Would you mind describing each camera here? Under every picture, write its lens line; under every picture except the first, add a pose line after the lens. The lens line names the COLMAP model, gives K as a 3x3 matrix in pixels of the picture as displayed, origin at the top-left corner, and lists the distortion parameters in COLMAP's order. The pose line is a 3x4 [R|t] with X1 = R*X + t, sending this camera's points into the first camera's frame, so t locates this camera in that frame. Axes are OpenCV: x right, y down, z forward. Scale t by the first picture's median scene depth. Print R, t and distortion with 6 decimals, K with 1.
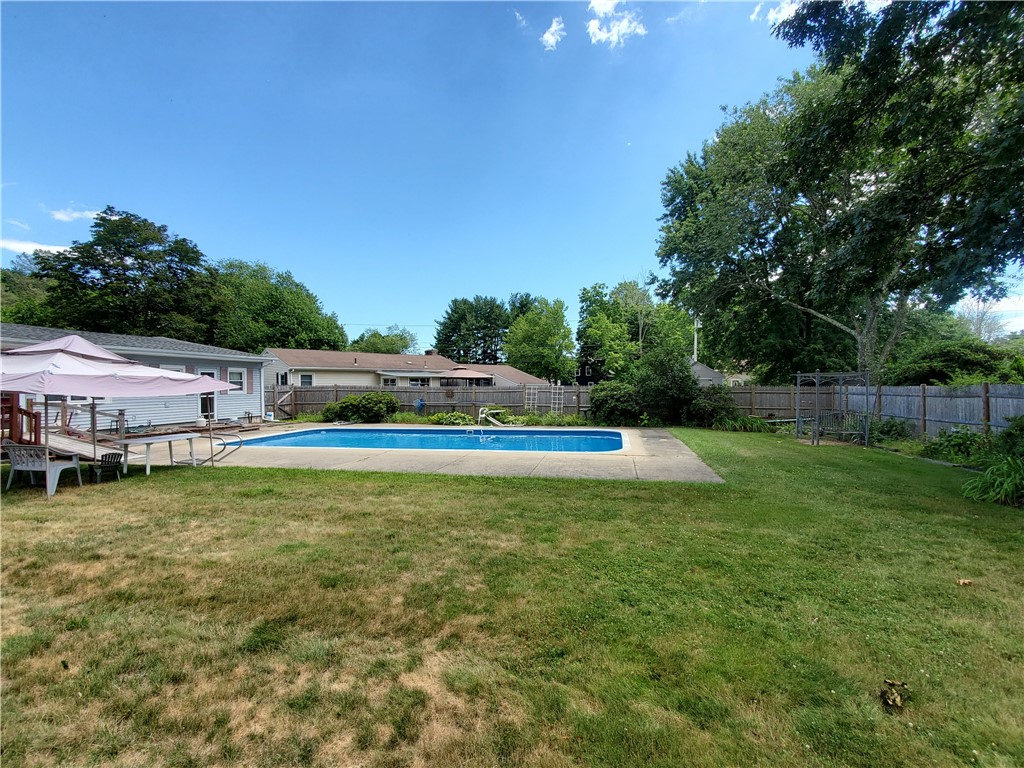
lens RADIAL K [[489.8, 0, 512.0], [0, 489.8, 384.0], [0, 0, 1]] dist [-0.001051, -0.011689]
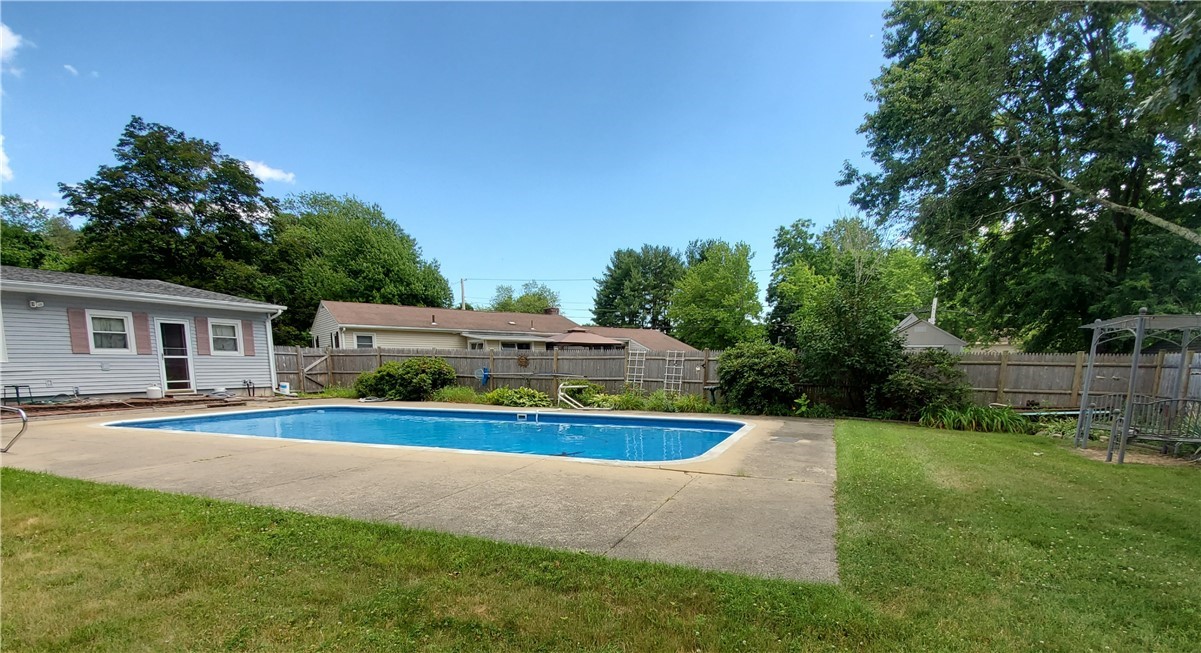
lens RADIAL K [[580.6, 0, 596.6], [0, 580.6, 456.5], [0, 0, 1]] dist [0.001937, -0.010084]
pose [[0.985666, 0.041232, -0.163595, 0.082764], [-0.014086, 0.986402, 0.163744, 0.012294], [0.168122, -0.159092, 0.972844, 0.143723]]
